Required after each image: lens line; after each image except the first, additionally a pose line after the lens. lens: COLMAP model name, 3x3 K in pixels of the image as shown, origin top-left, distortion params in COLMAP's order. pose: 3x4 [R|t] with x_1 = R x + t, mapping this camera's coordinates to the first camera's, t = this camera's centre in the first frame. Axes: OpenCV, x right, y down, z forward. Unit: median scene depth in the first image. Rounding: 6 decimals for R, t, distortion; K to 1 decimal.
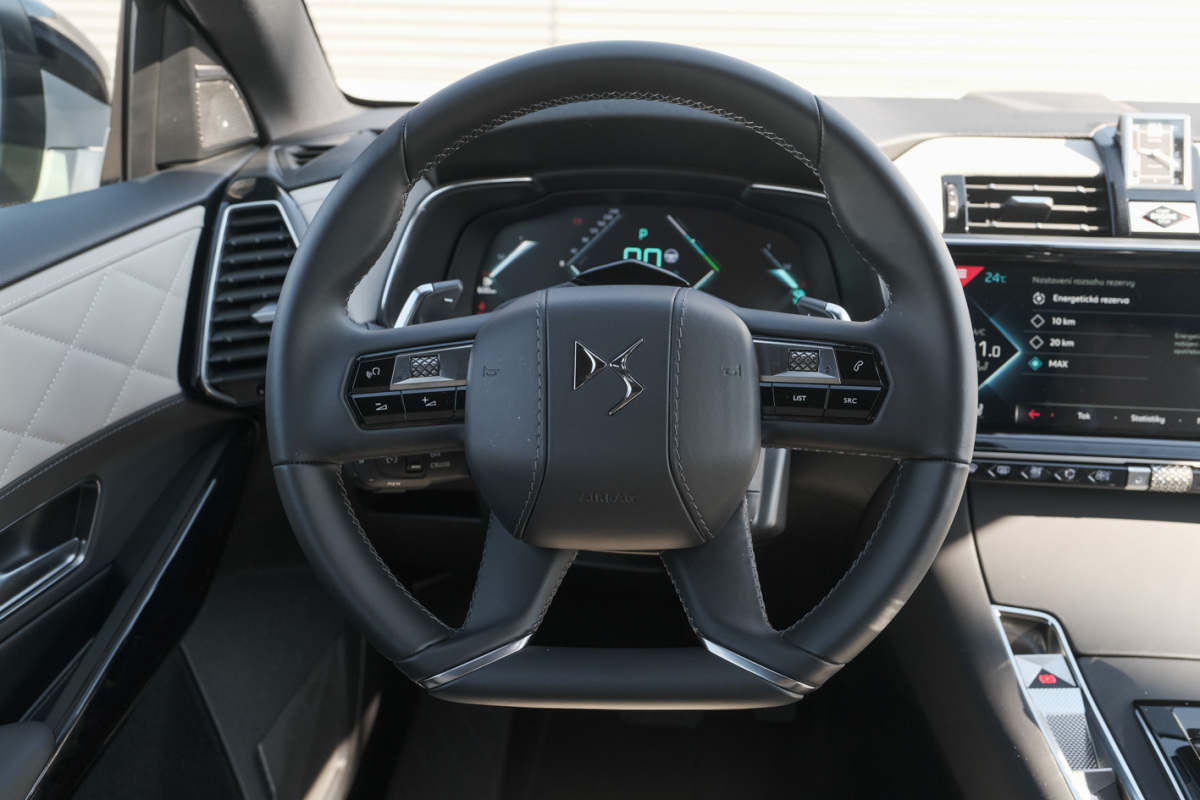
lens RADIAL K [[946.7, 0, 602.0], [0, 946.7, 400.6], [0, 0, 1]] dist [0.000660, 0.001155]
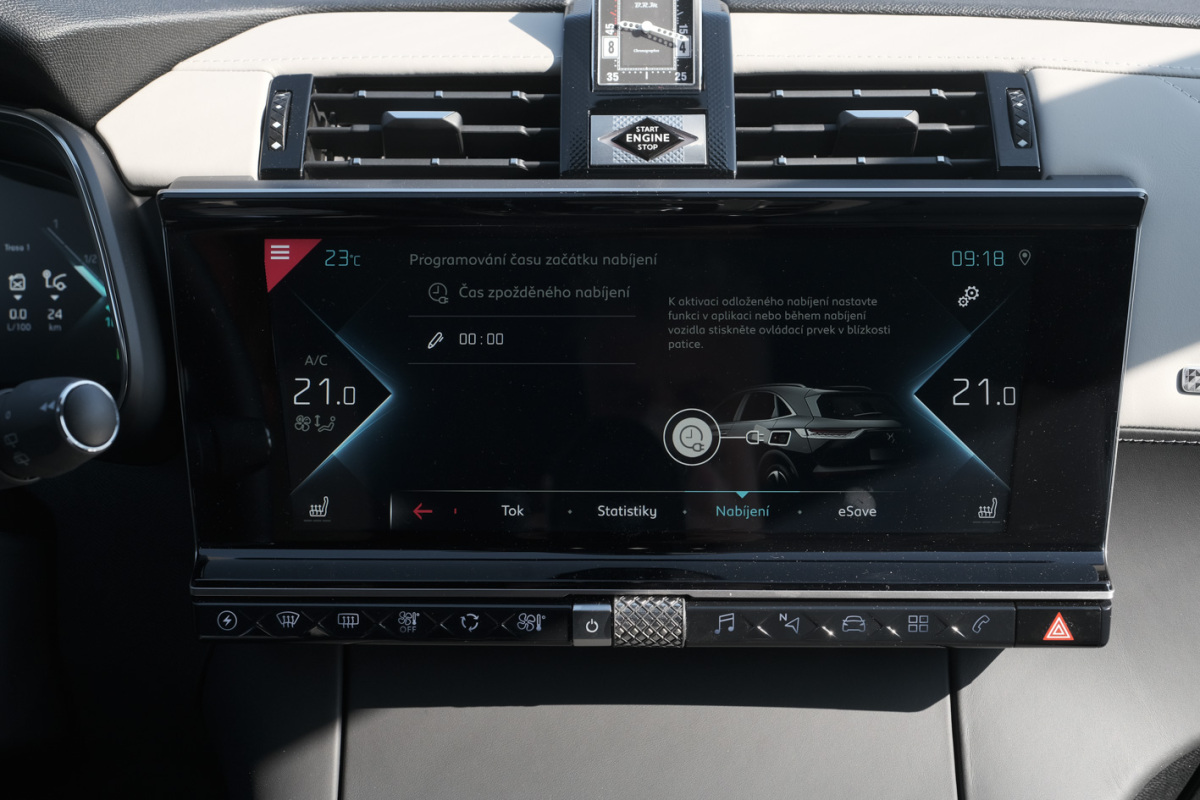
lens RADIAL K [[1575.1, 0, 601.9], [0, 1575.1, 400.7], [0, 0, 1]] dist [-0.054956, 0.000000]
pose [[0.996597, -0.036705, 0.073810, 0.495724], [0.042507, 0.995997, -0.078629, 0.026408], [-0.070628, 0.081499, 0.994168, 0.114709]]
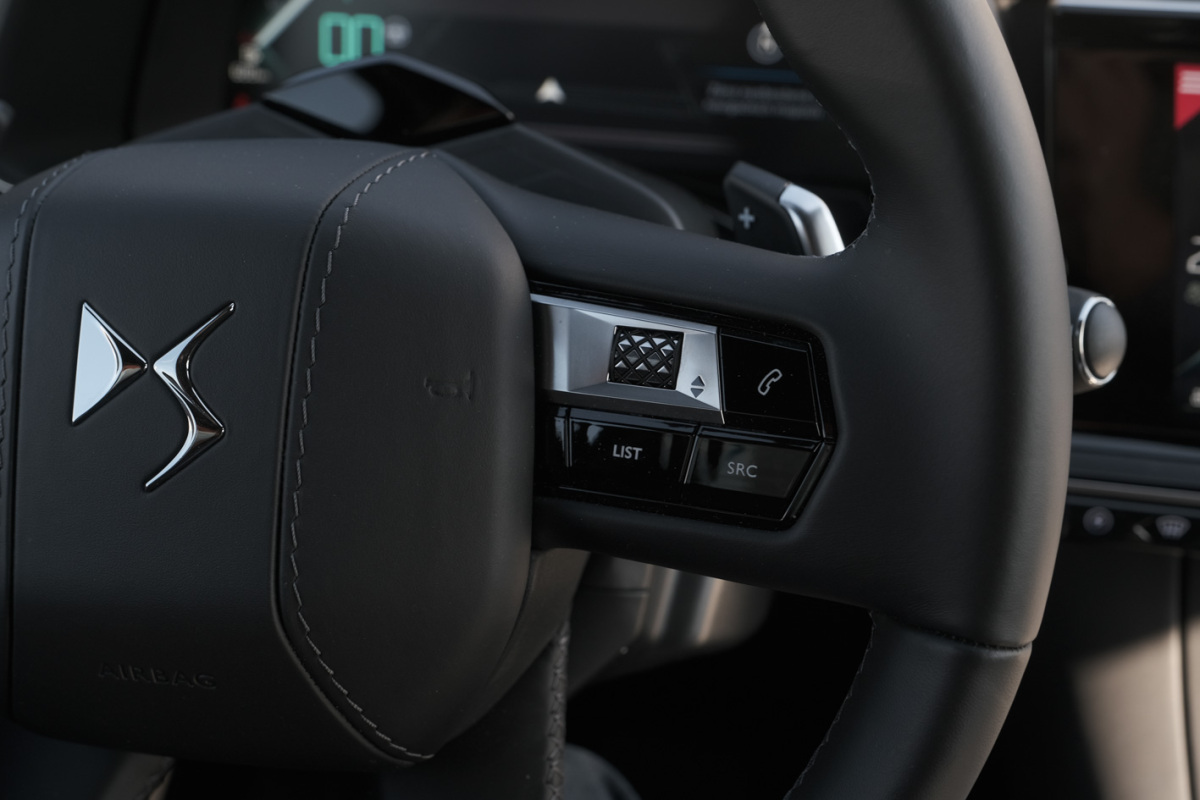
lens RADIAL K [[1575.1, 0, 598.4], [0, 1575.1, 396.9], [0, 0, 1]] dist [-0.054956, 0.000000]
pose [[0.990907, 0.042978, -0.127497, 0.206753], [-0.023868, 0.988730, 0.147793, -0.092042], [0.132412, -0.143406, 0.980766, 0.249743]]
